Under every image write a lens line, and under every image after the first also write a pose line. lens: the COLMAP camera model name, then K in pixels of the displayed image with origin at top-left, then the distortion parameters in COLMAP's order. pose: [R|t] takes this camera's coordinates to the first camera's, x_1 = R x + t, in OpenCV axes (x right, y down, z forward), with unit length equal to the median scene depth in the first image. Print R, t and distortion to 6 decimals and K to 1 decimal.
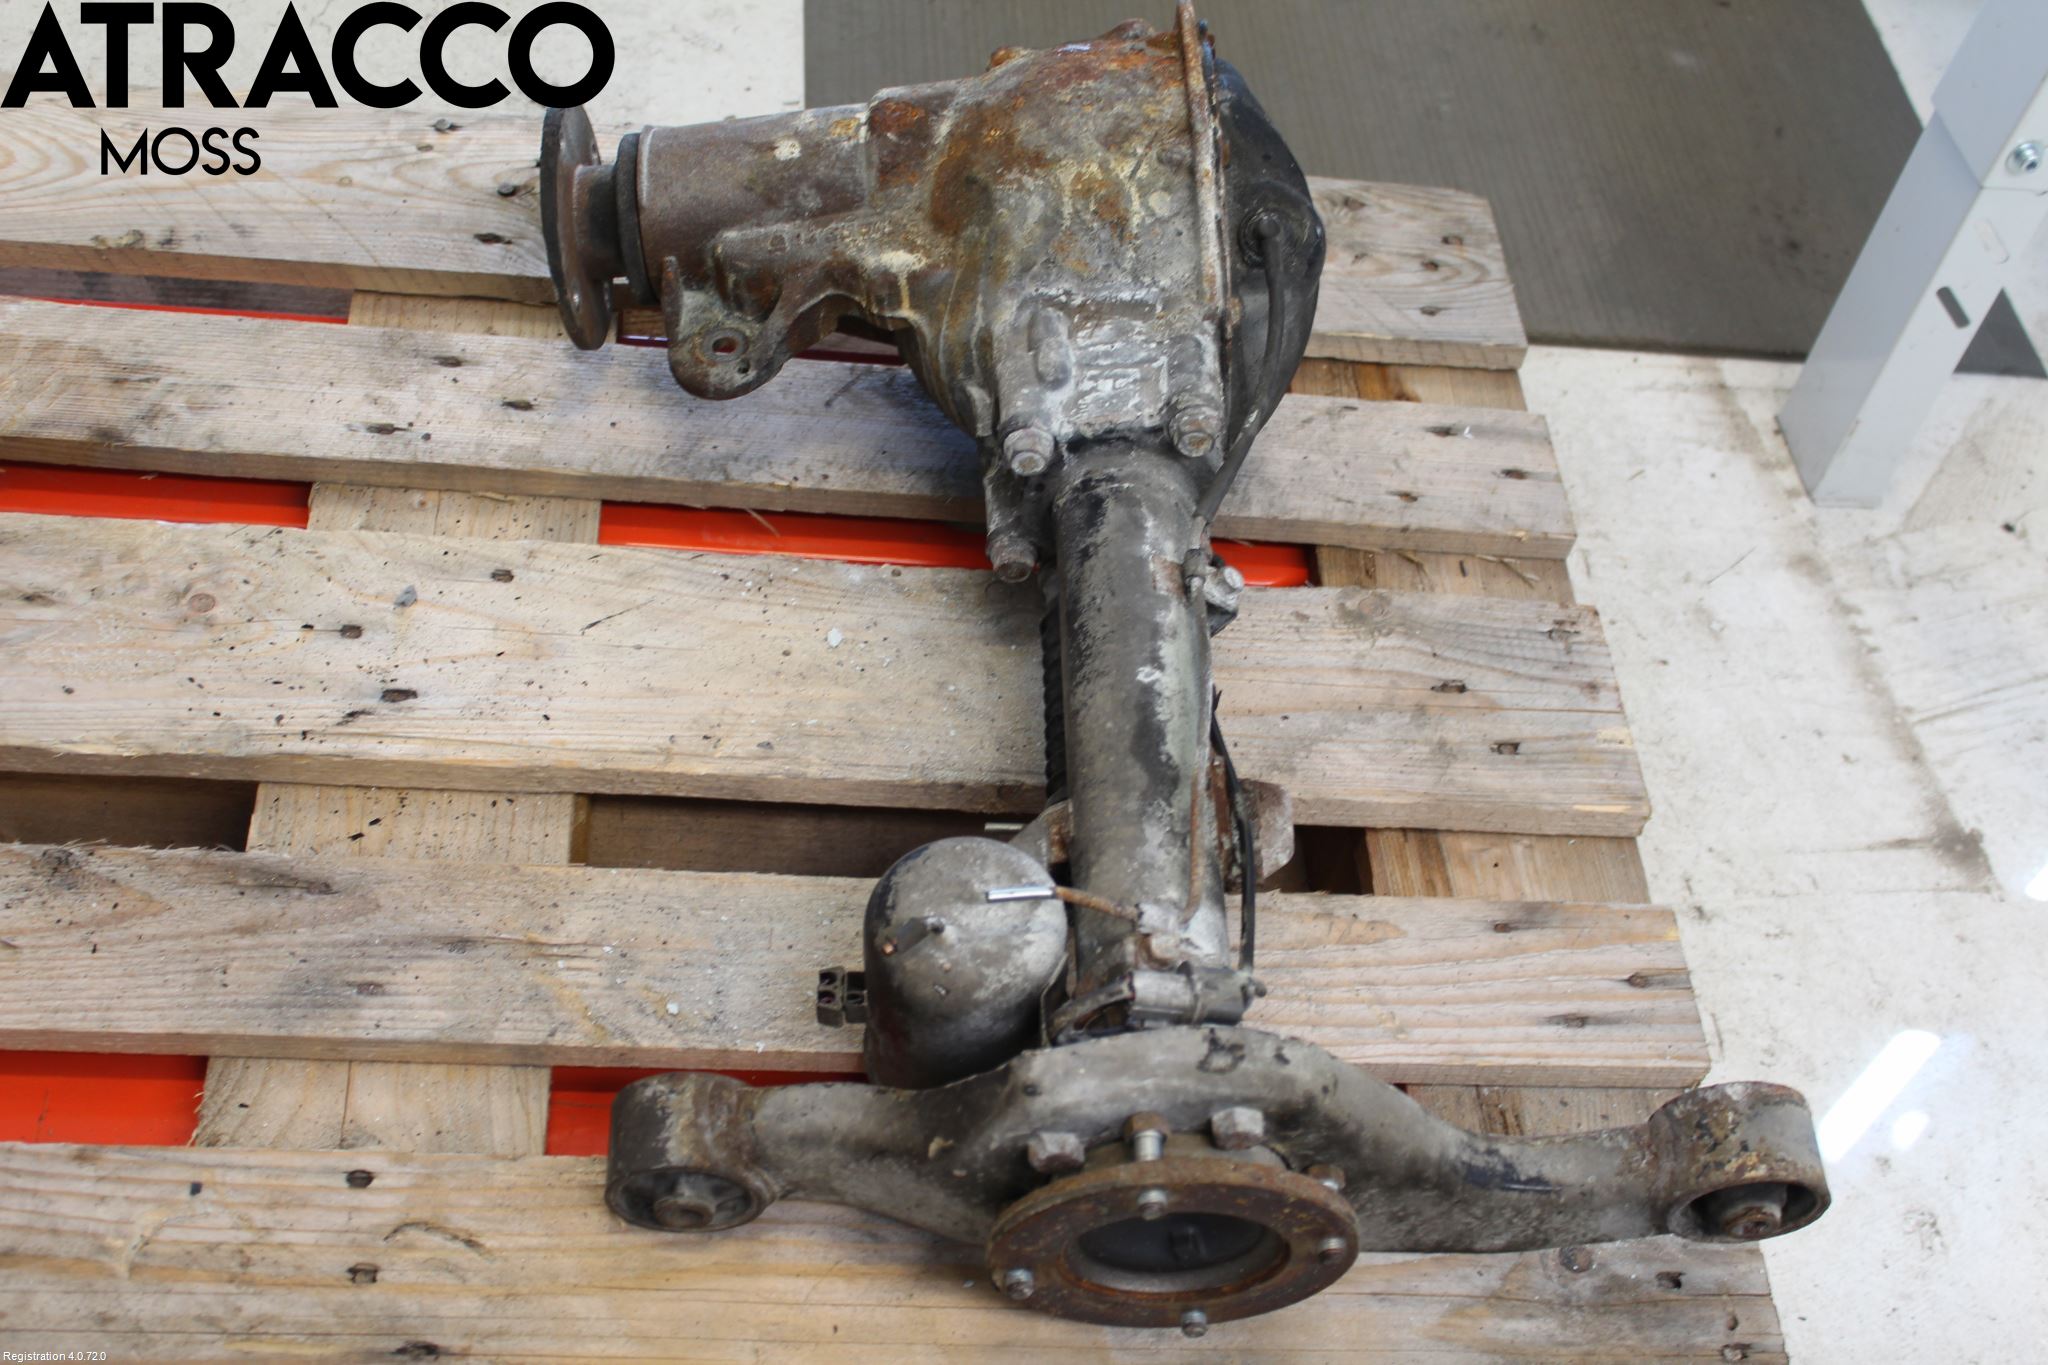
lens RADIAL K [[2247.6, 0, 1024.0], [0, 2247.6, 682.5], [0, 0, 1]] dist [-0.164128, 0.318183]
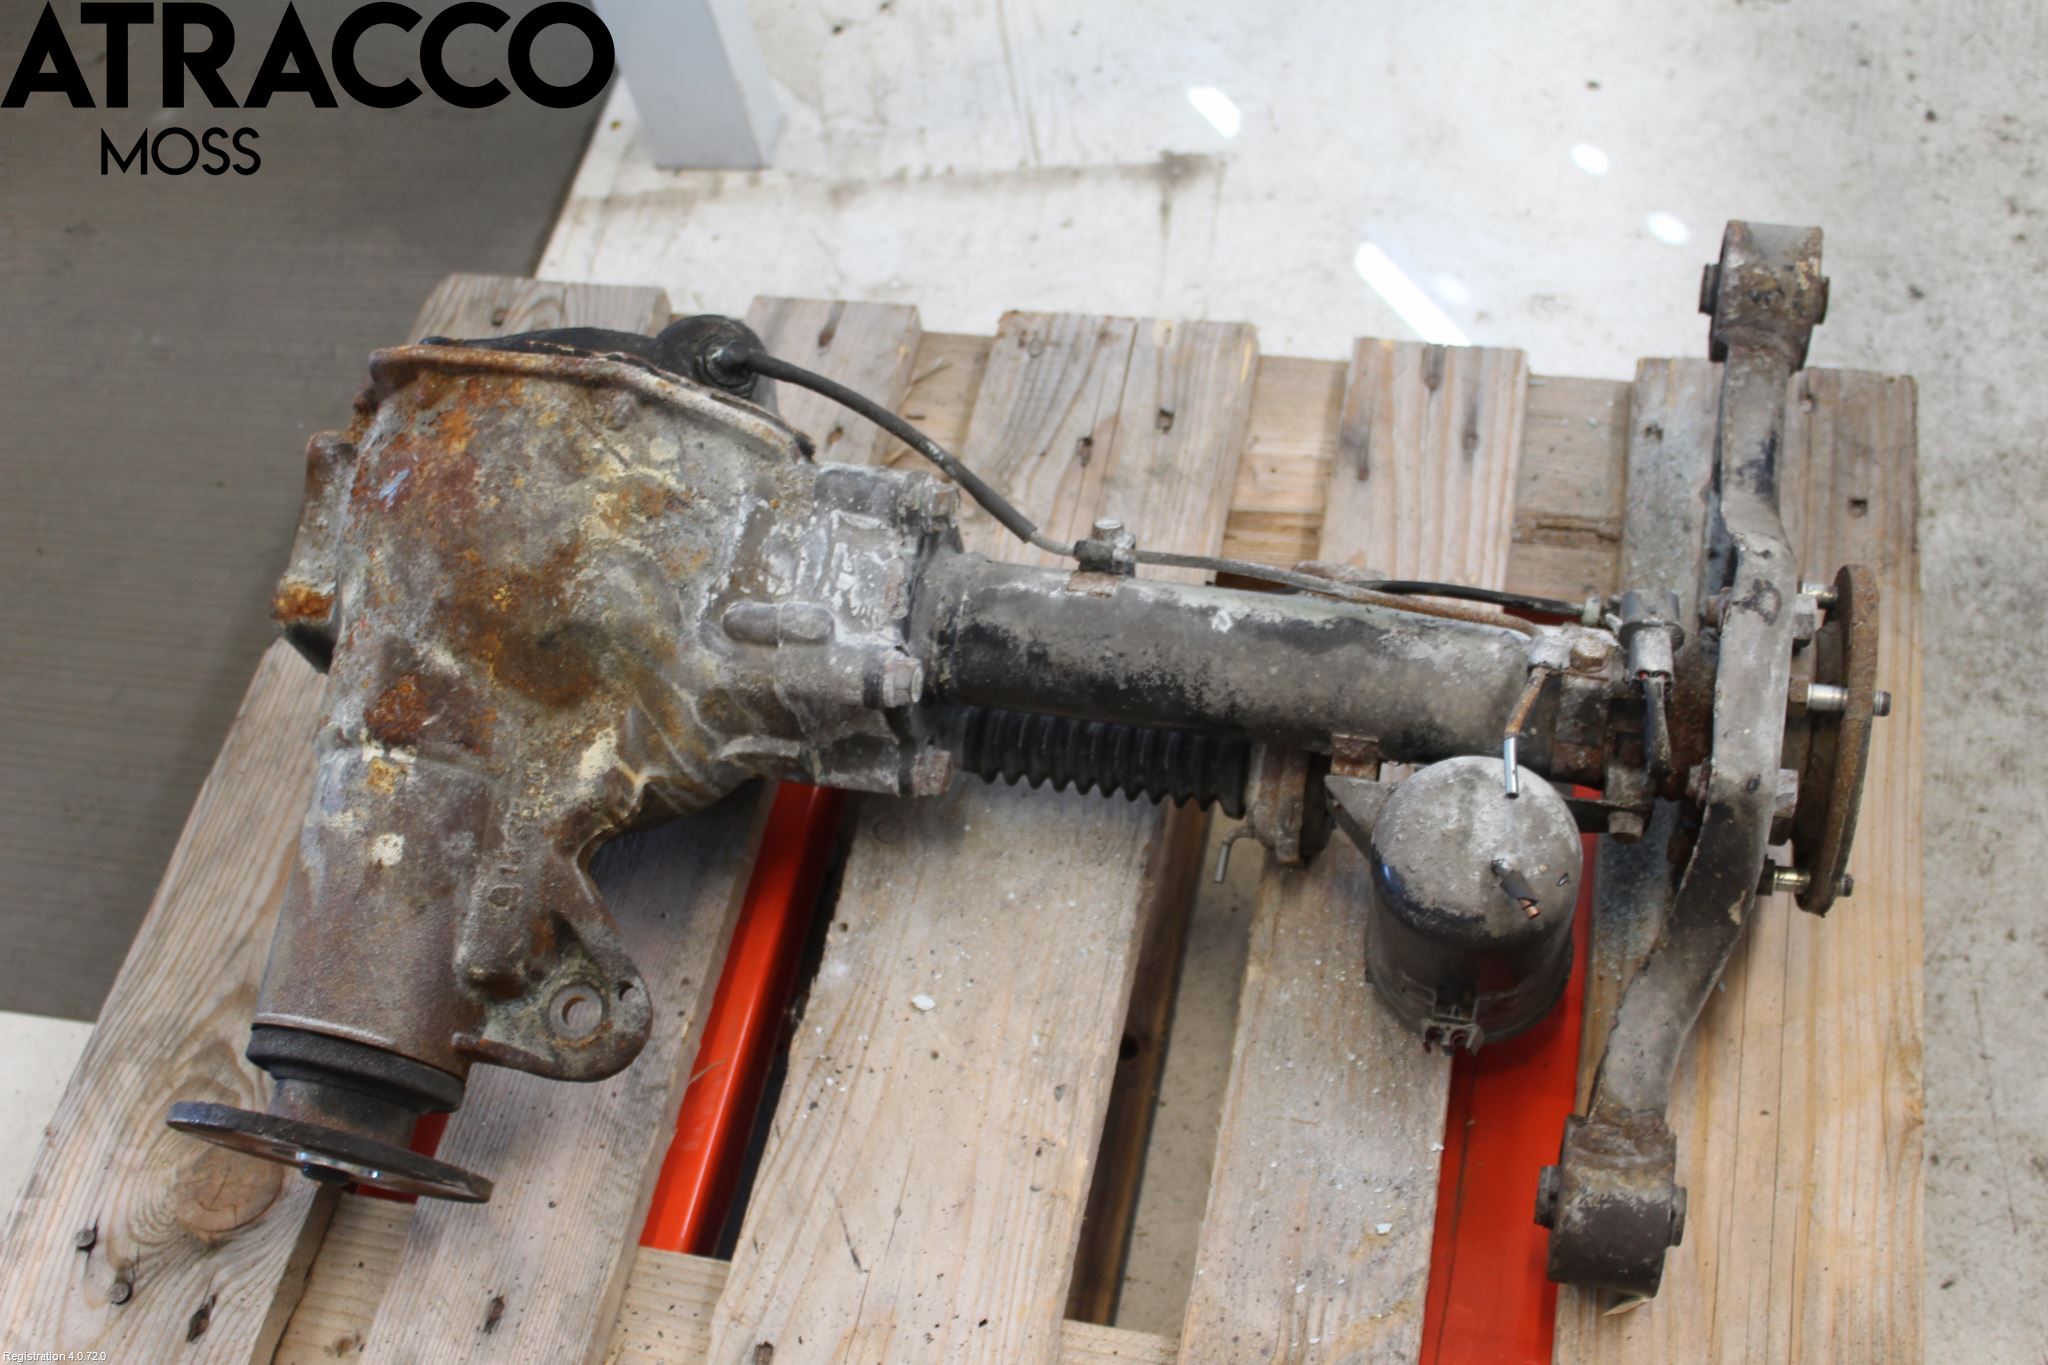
lens RADIAL K [[2247.6, 0, 1024.0], [0, 2247.6, 682.5], [0, 0, 1]] dist [-0.164128, 0.318183]
pose [[0.234046, -0.888985, 0.393608, -0.331003], [0.858260, 0.379117, 0.345920, -0.361081], [-0.456741, 0.256857, 0.851711, 0.212365]]
